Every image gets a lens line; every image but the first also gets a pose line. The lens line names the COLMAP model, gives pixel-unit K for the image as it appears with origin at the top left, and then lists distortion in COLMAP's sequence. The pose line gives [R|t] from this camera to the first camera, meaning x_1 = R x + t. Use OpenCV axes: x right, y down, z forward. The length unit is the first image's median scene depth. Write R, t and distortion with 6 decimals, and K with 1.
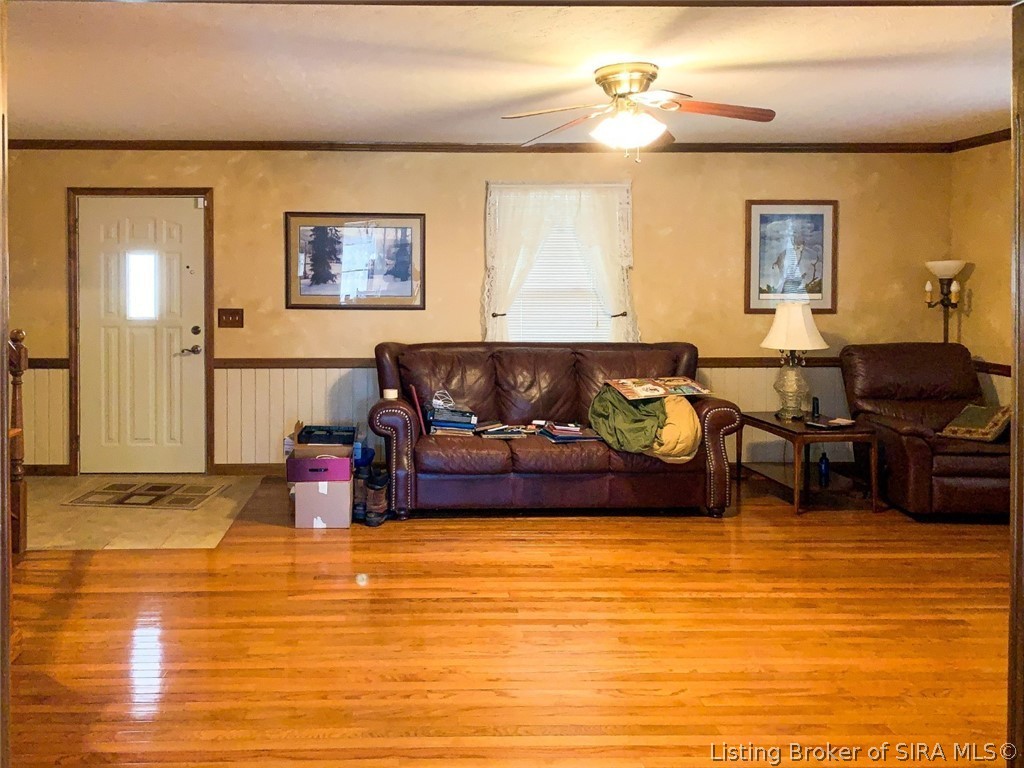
lens RADIAL K [[912.0, 0, 510.7], [0, 912.0, 368.6], [0, 0, 1]] dist [0.136207, -0.306432]
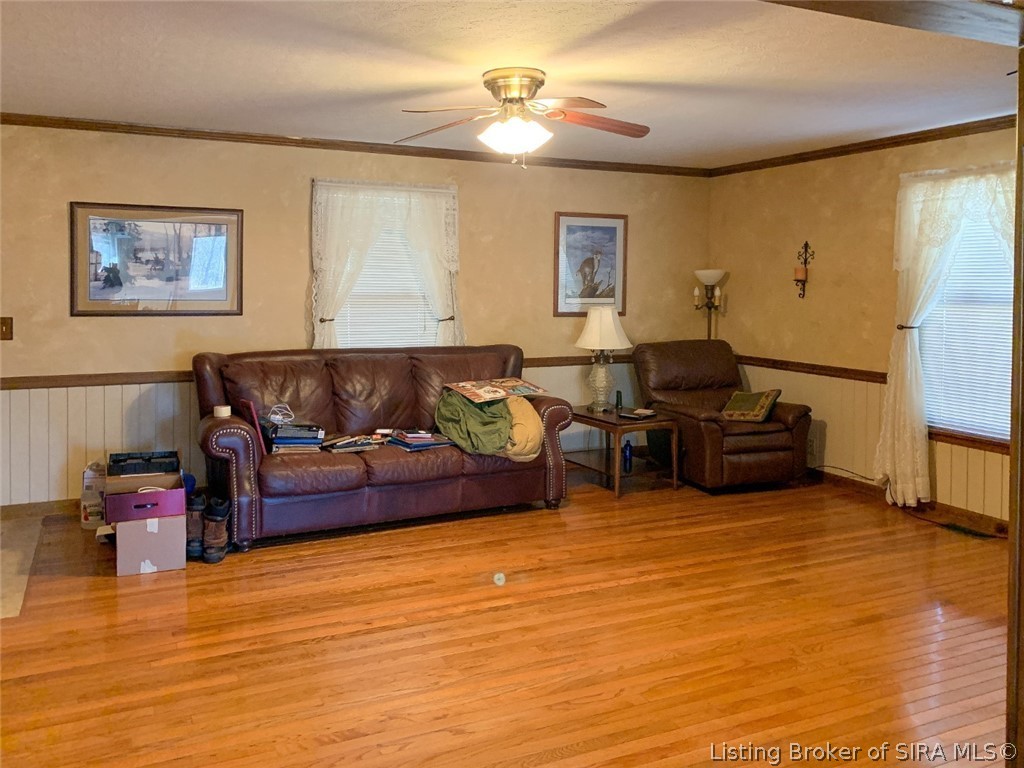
lens RADIAL K [[832.1, 0, 511.9], [0, 832.1, 357.2], [0, 0, 1]] dist [0.112861, -0.208254]
pose [[0.913348, -0.031189, 0.405983, -0.207131], [0.034358, 0.999409, -0.000519, -0.014678], [-0.405728, 0.014423, 0.913880, 0.141260]]
